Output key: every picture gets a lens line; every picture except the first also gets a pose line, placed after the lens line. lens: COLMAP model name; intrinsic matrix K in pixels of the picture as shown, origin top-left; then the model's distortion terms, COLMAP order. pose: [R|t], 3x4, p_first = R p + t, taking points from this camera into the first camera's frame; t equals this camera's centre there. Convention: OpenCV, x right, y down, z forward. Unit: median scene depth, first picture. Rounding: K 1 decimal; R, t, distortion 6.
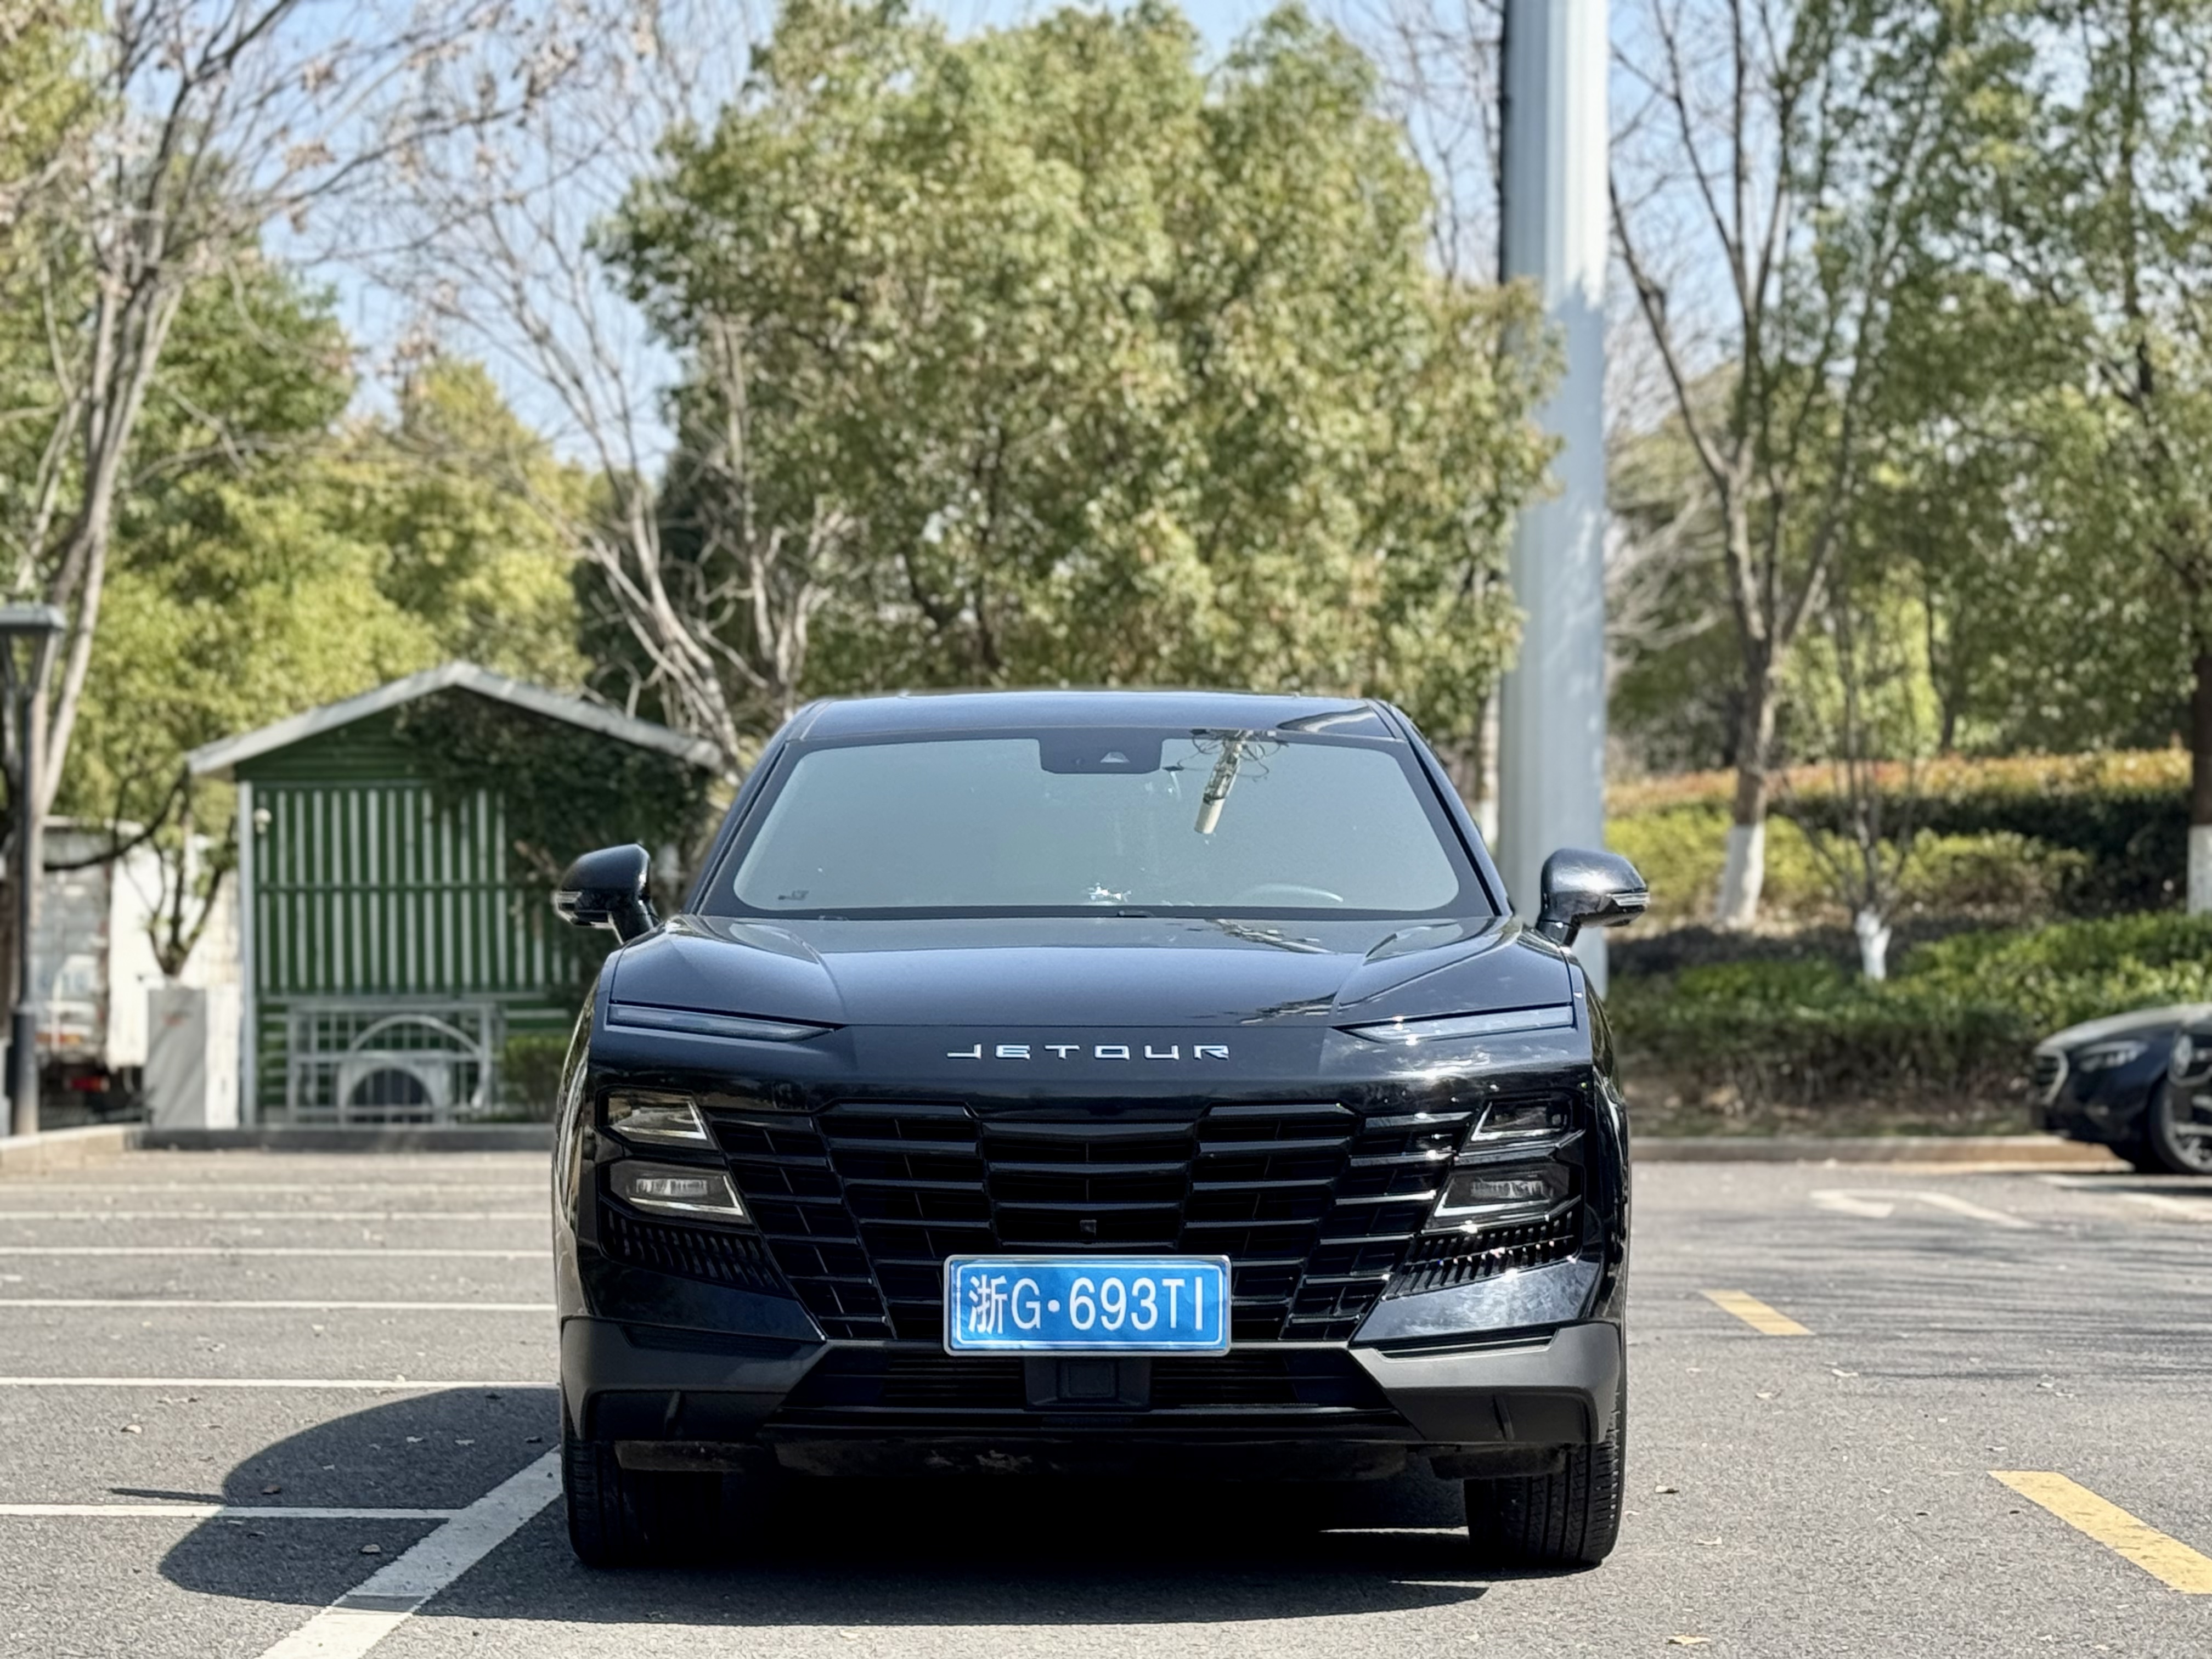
lens RADIAL K [[4814.5, 0, 1105.6], [0, 4814.5, 824.6], [0, 0, 1]] dist [0.174261, 0.000000]
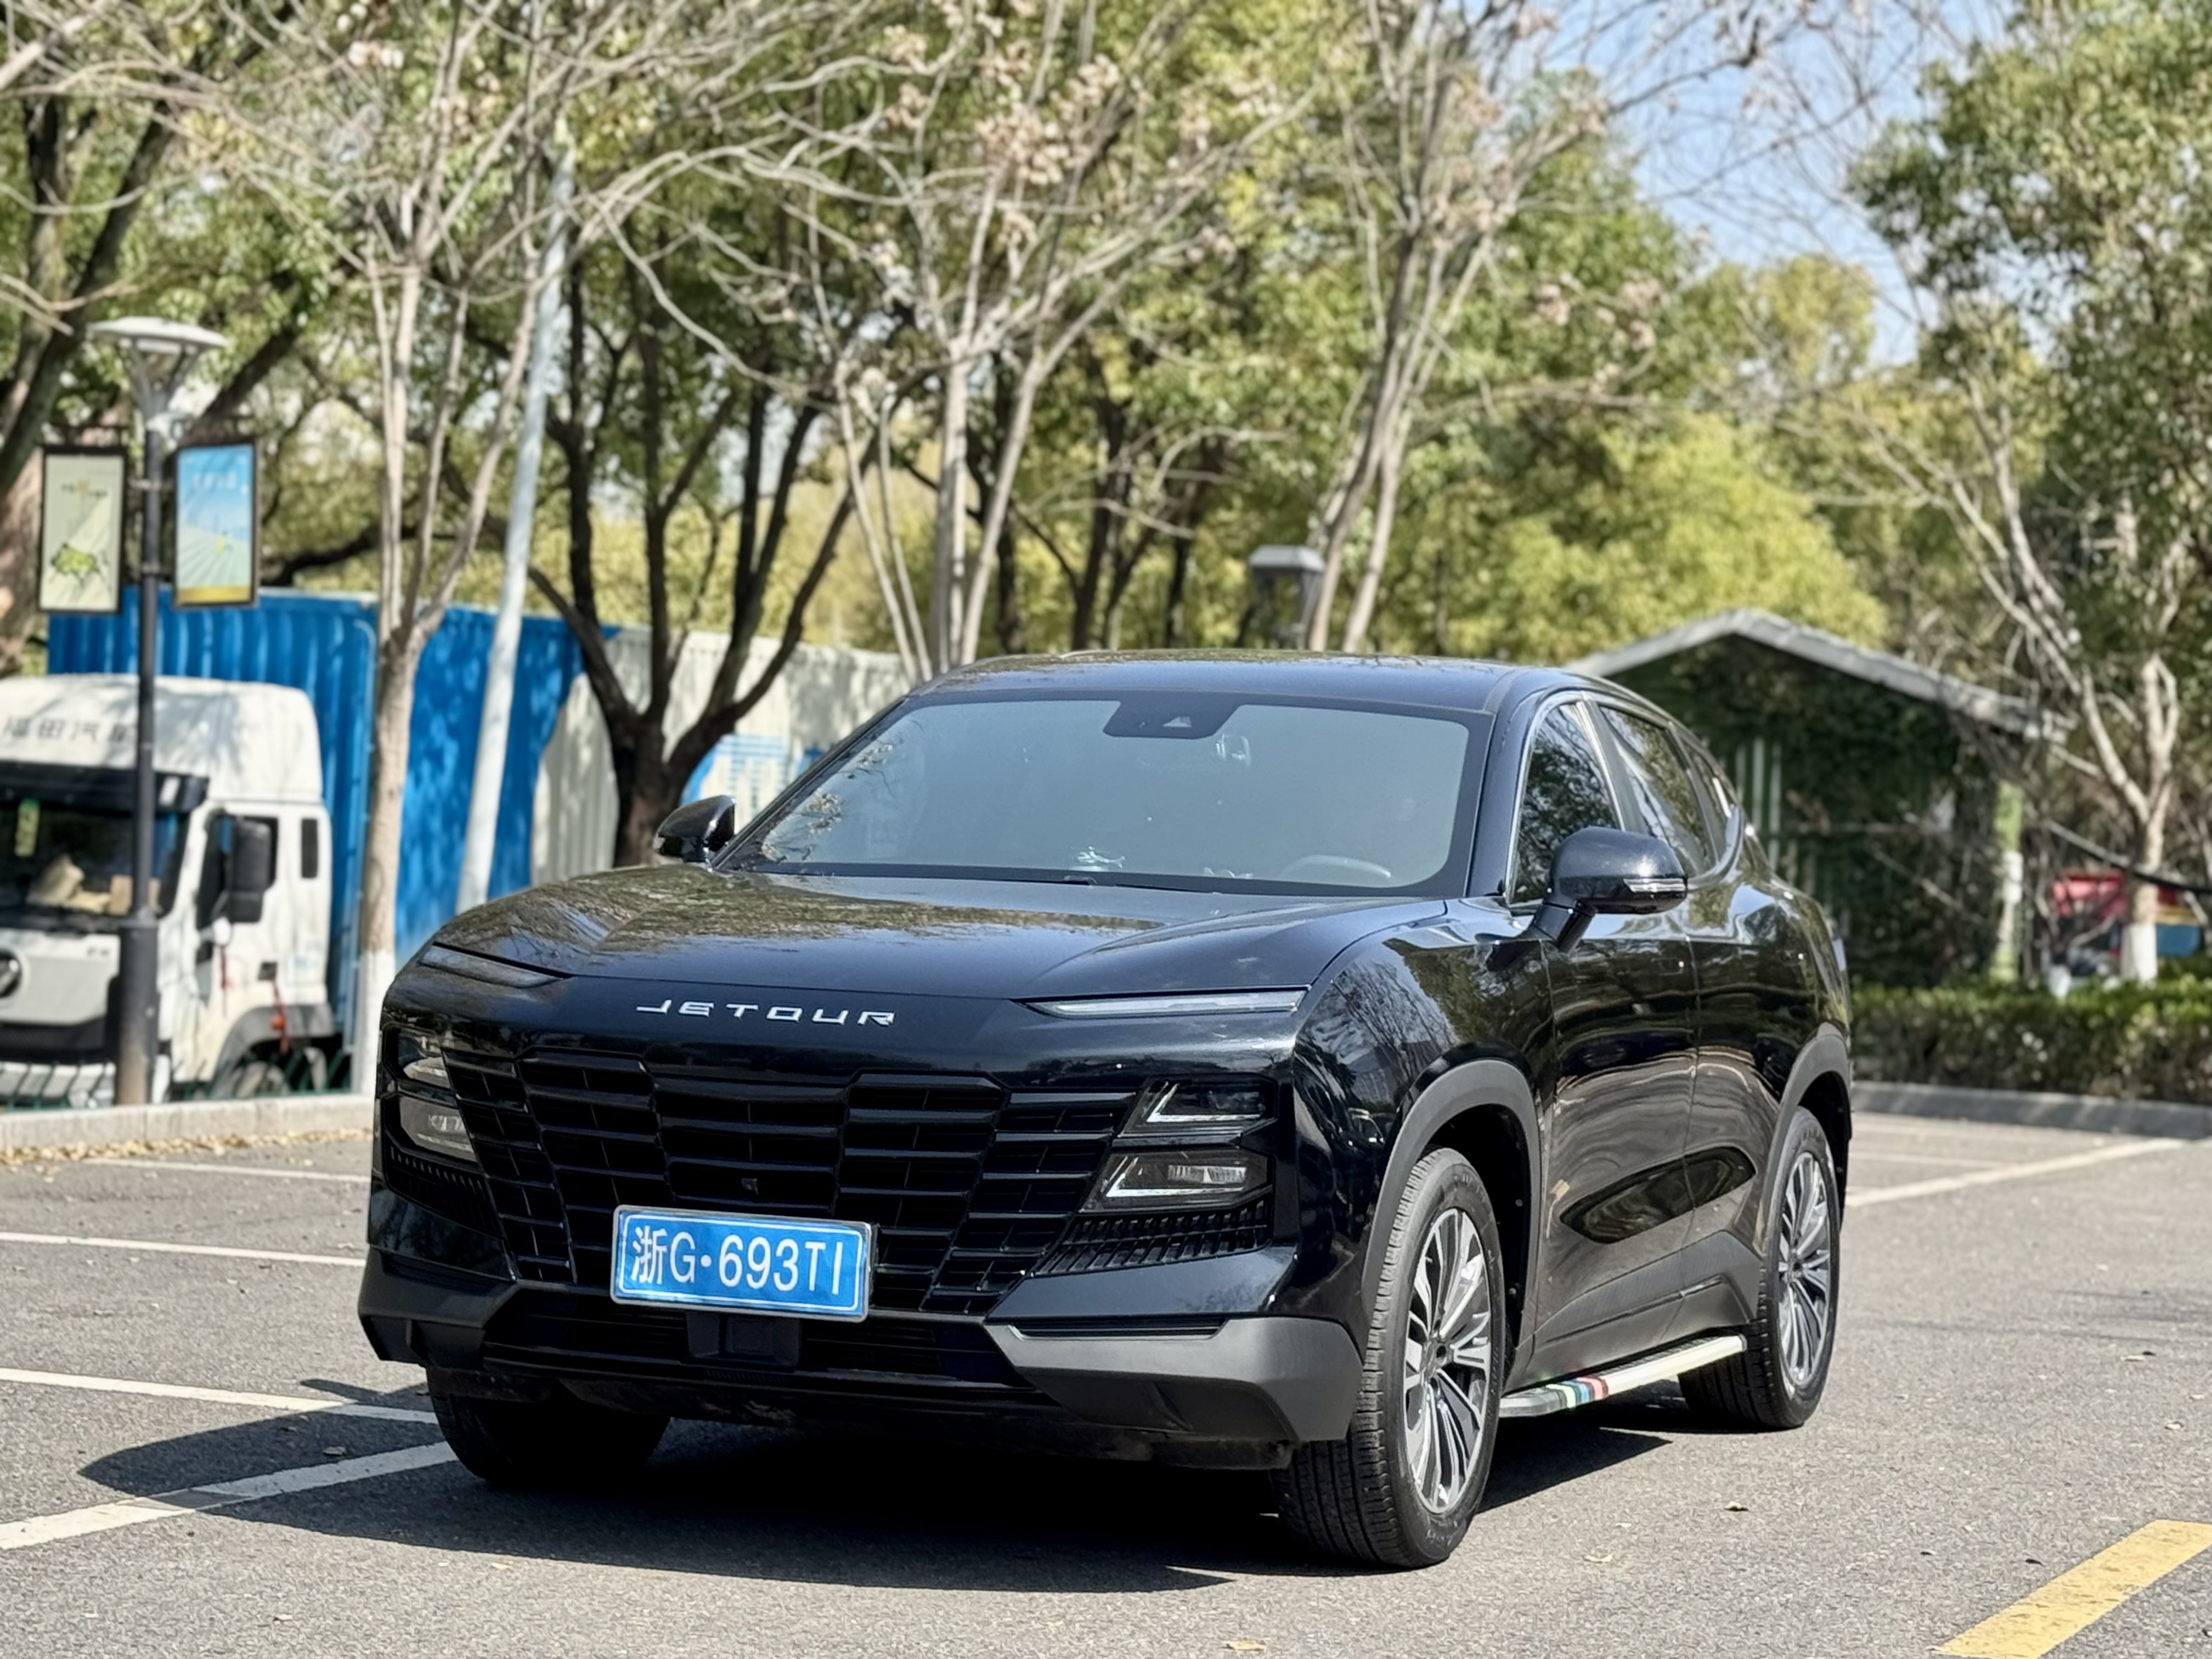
lens RADIAL K [[4814.5, 0, 1103.0], [0, 4814.5, 832.5], [0, 0, 1]] dist [0.174261, 0.000000]
pose [[0.930846, 0.036201, -0.363615, 0.428429], [-0.031238, 0.999321, 0.019523, -0.012466], [0.364075, -0.006815, 0.931345, 0.085773]]
